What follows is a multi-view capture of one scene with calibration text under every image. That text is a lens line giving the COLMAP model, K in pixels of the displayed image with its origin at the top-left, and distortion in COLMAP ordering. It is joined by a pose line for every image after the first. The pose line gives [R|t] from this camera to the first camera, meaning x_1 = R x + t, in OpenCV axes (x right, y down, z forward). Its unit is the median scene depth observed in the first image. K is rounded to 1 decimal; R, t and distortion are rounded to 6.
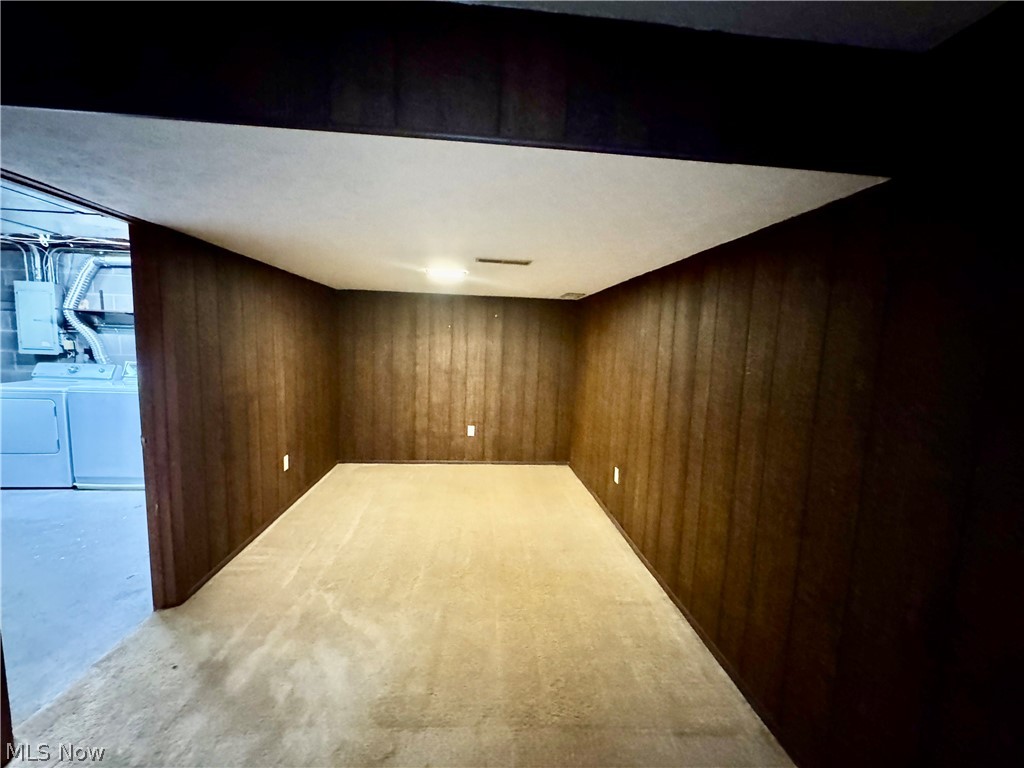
lens RADIAL K [[408.5, 0, 511.3], [0, 408.5, 384.5], [0, 0, 1]] dist [-0.004976, 0.000490]
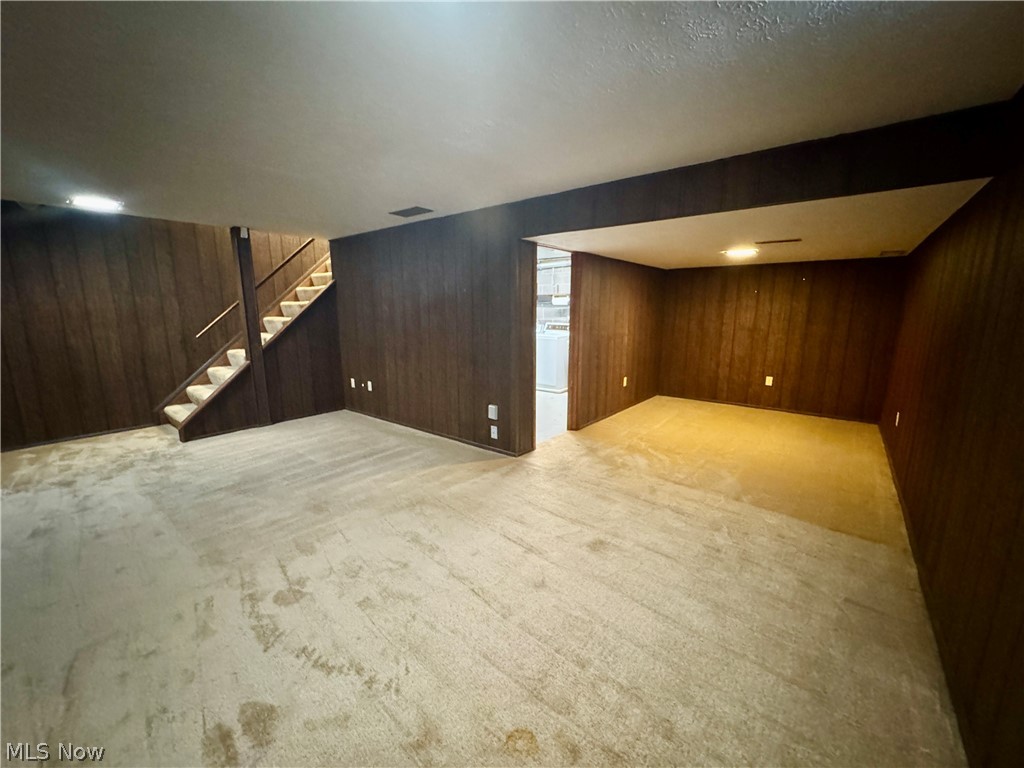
lens RADIAL K [[408.5, 0, 511.3], [0, 408.5, 384.5], [0, 0, 1]] dist [-0.004976, 0.000490]
pose [[0.715460, 0.092186, -0.692546, 0.192681], [-0.048330, 0.995413, 0.082572, 0.066049], [0.696981, -0.025606, 0.716633, -0.369391]]
